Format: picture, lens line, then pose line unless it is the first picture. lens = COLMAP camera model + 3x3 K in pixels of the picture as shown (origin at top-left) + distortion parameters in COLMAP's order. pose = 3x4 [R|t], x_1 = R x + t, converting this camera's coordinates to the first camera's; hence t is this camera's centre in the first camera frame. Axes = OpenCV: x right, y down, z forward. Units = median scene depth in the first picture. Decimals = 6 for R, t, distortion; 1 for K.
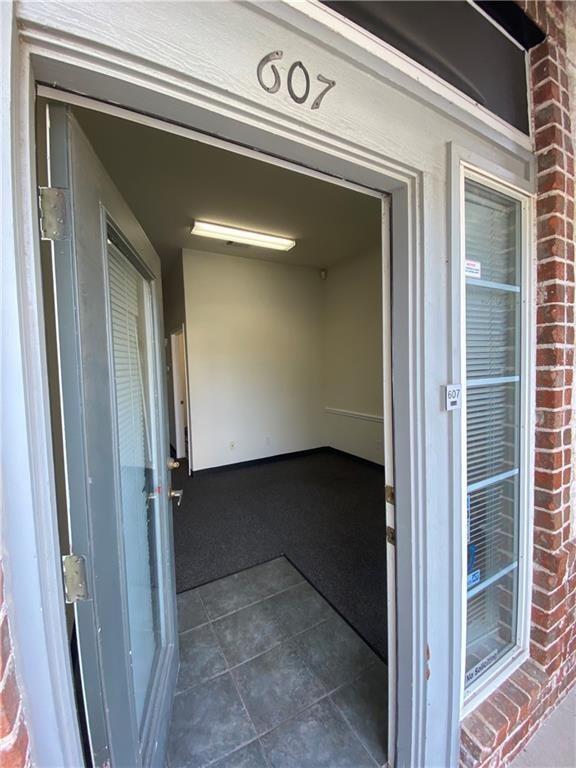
lens RADIAL K [[312.8, 0, 288.0], [0, 312.8, 384.0], [0, 0, 1]] dist [0.001576, -0.012713]
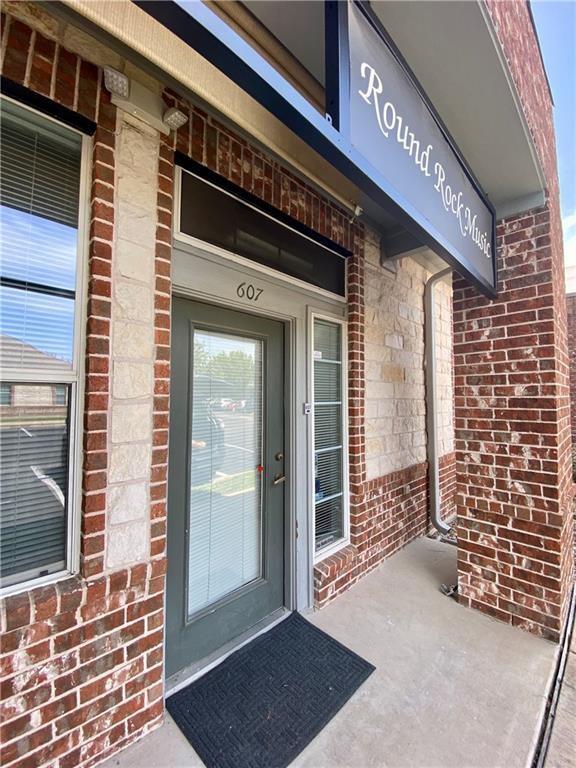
lens RADIAL K [[315.4, 0, 286.4], [0, 315.4, 382.6], [0, 0, 1]] dist [0.023036, -0.022369]
pose [[0.963788, 0.045913, 0.262687, -0.224354], [-0.017891, 0.993980, -0.108088, 0.091236], [-0.266068, 0.099474, 0.958808, -1.074983]]
